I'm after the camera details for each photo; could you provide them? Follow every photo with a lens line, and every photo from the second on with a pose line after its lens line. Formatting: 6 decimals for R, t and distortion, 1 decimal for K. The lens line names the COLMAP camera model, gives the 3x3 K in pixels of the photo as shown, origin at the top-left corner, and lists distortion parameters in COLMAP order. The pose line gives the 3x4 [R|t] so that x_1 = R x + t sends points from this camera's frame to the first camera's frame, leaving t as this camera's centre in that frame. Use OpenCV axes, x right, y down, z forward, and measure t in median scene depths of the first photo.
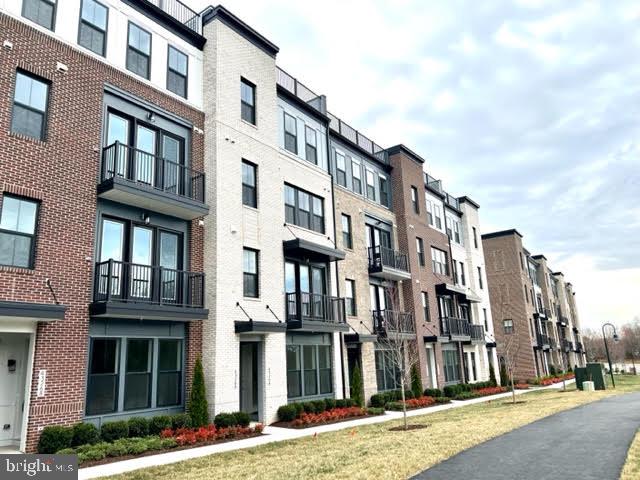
lens RADIAL K [[478.1, 0, 320.0], [0, 478.1, 240.0], [0, 0, 1]] dist [0.060429, -0.102519]
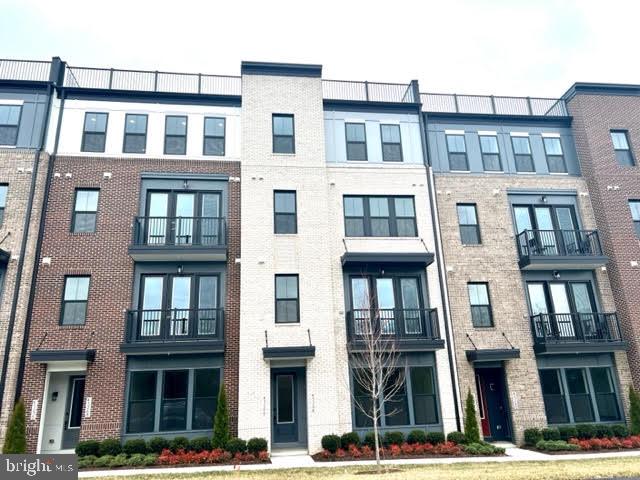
lens RADIAL K [[478.1, 0, 320.0], [0, 478.1, 240.0], [0, 0, 1]] dist [0.060429, -0.102519]
pose [[0.690010, -0.219527, -0.689706, 0.614850], [0.192101, 0.974266, -0.117914, 0.079484], [0.697843, -0.051131, 0.714424, 0.329107]]
